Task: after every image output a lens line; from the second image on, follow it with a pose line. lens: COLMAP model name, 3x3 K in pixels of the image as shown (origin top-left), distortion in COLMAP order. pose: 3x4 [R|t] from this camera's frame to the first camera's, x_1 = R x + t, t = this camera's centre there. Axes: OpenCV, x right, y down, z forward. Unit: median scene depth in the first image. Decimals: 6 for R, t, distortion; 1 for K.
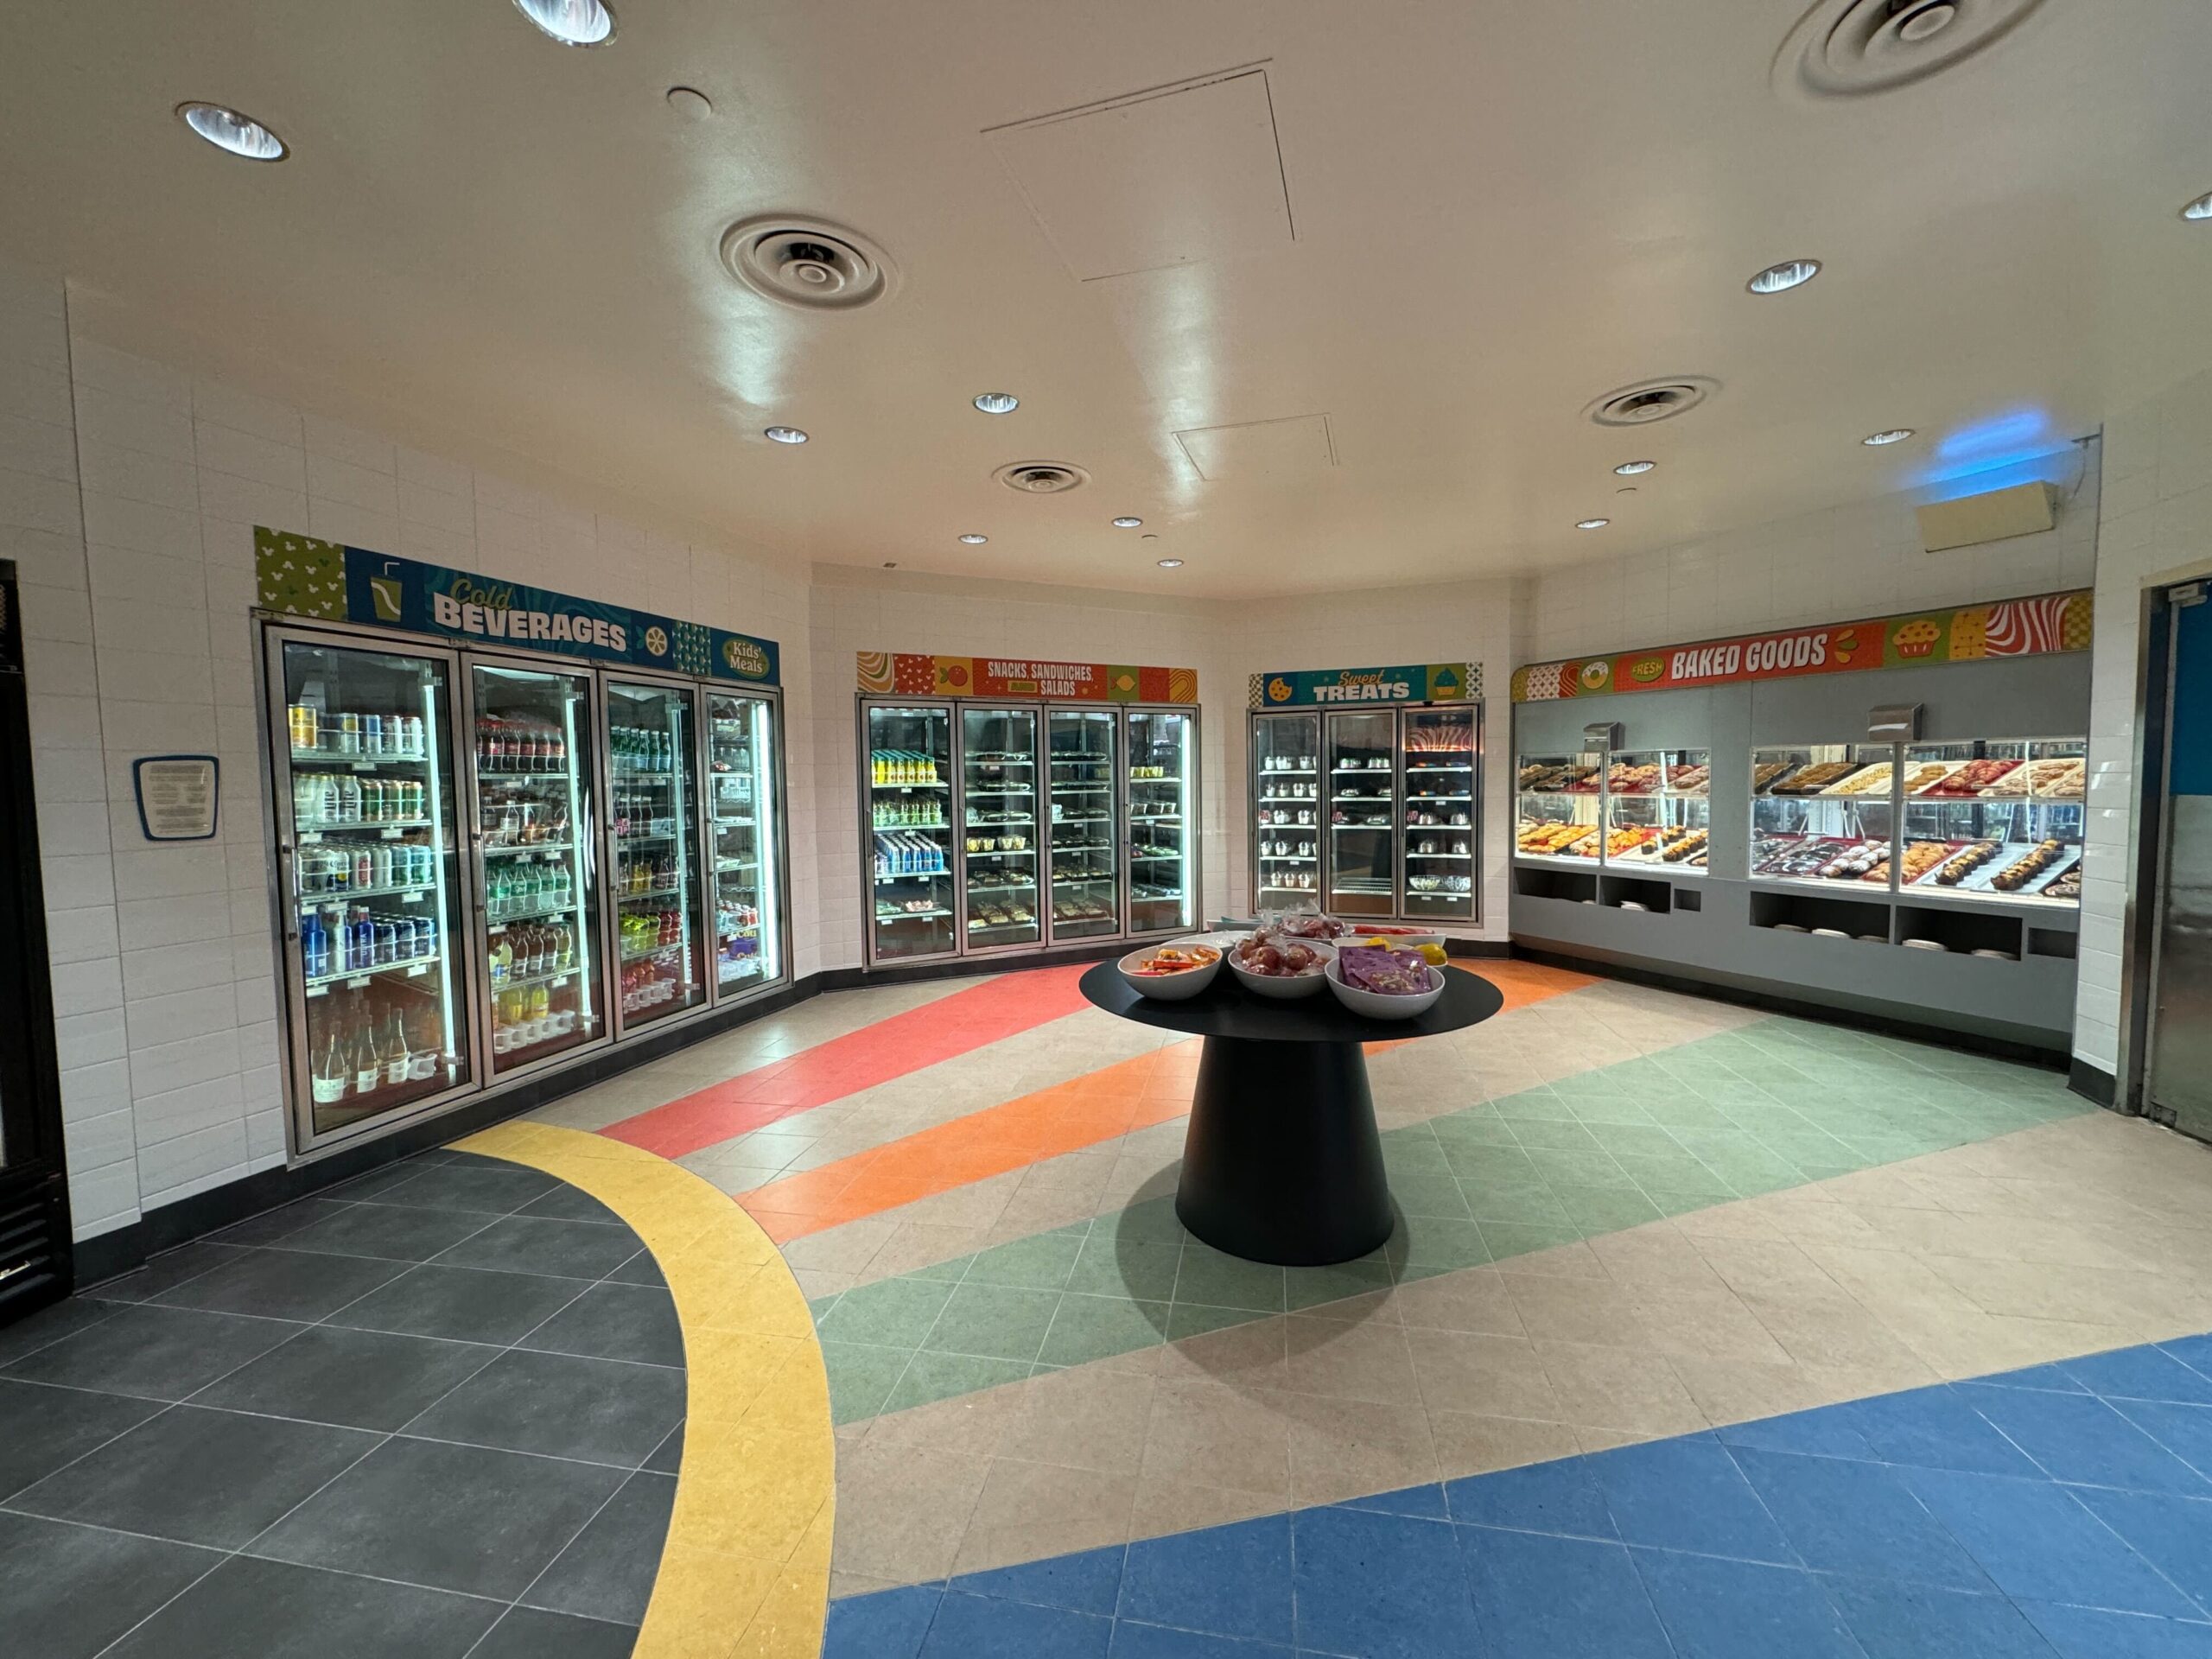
lens RADIAL K [[883.8, 0, 1110.7], [0, 883.8, 831.2], [0, 0, 1]] dist [0.002113, -0.000338]
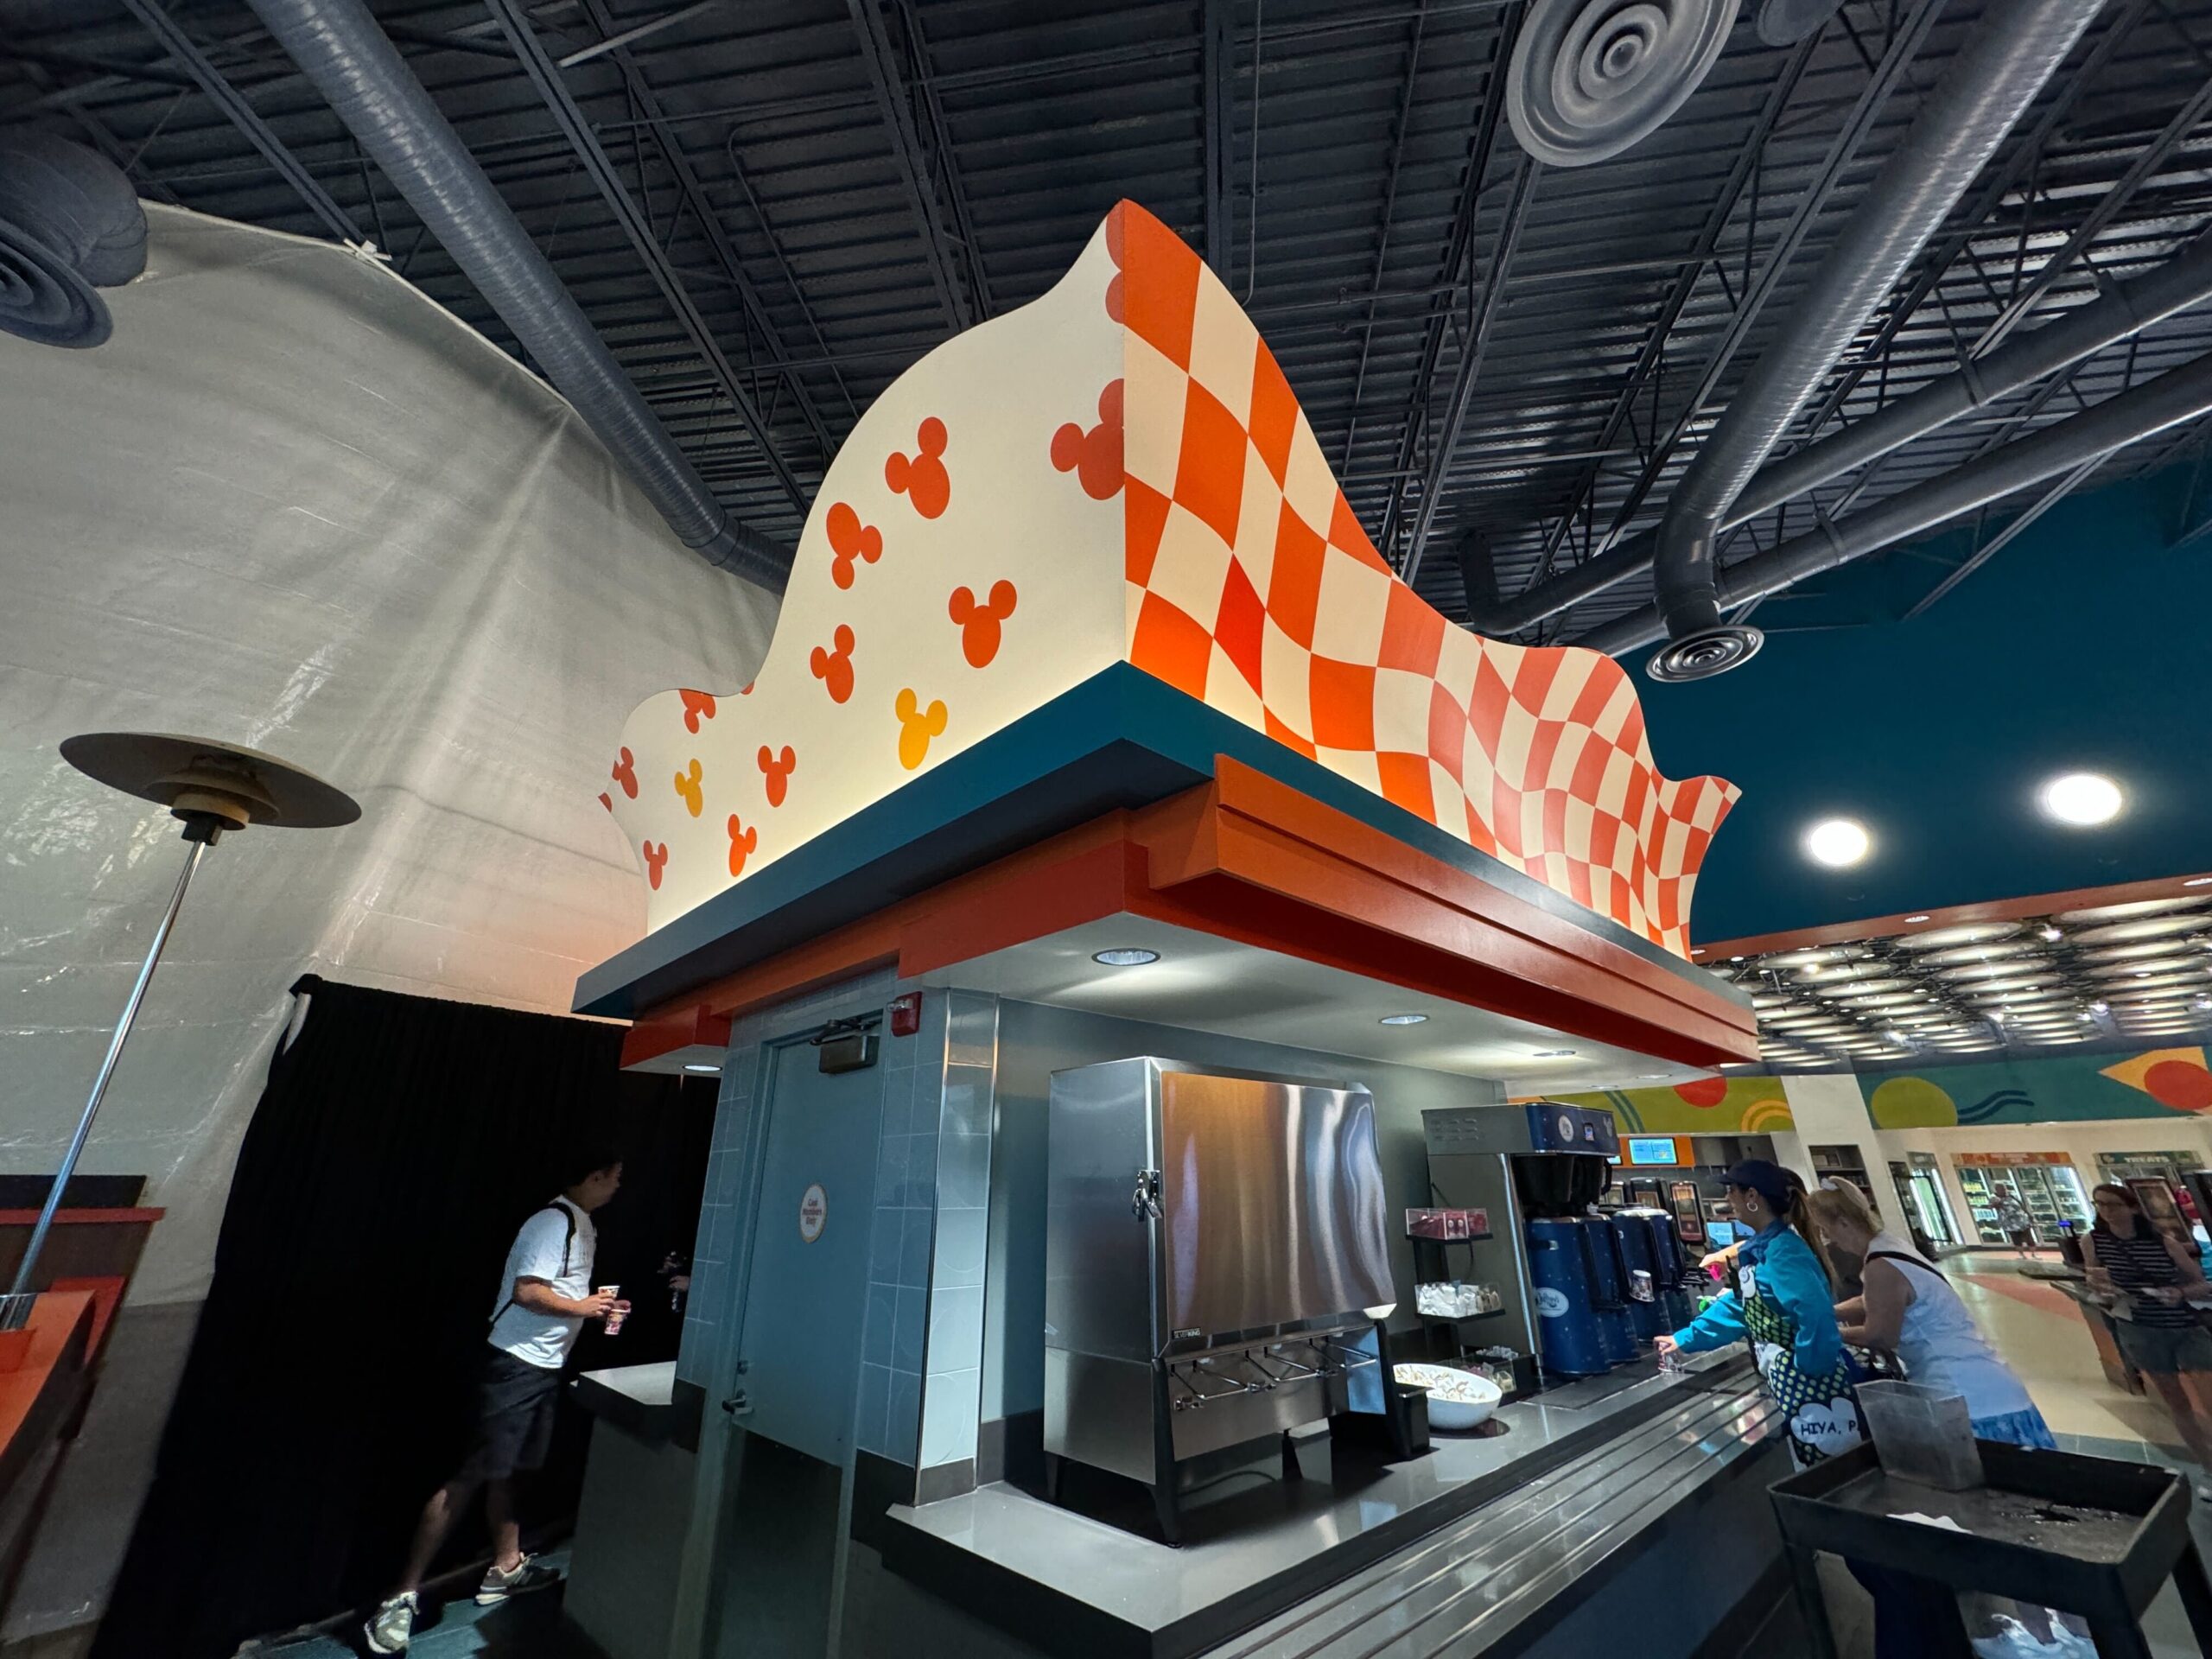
lens RADIAL K [[883.8, 0, 1110.7], [0, 883.8, 831.2], [0, 0, 1]] dist [0.002113, -0.000338]
pose [[0.818932, -0.213626, -0.532649, -0.941304], [-0.035447, 0.907535, -0.418478, 0.270493], [0.572795, 0.361586, 0.735637, -4.506186]]
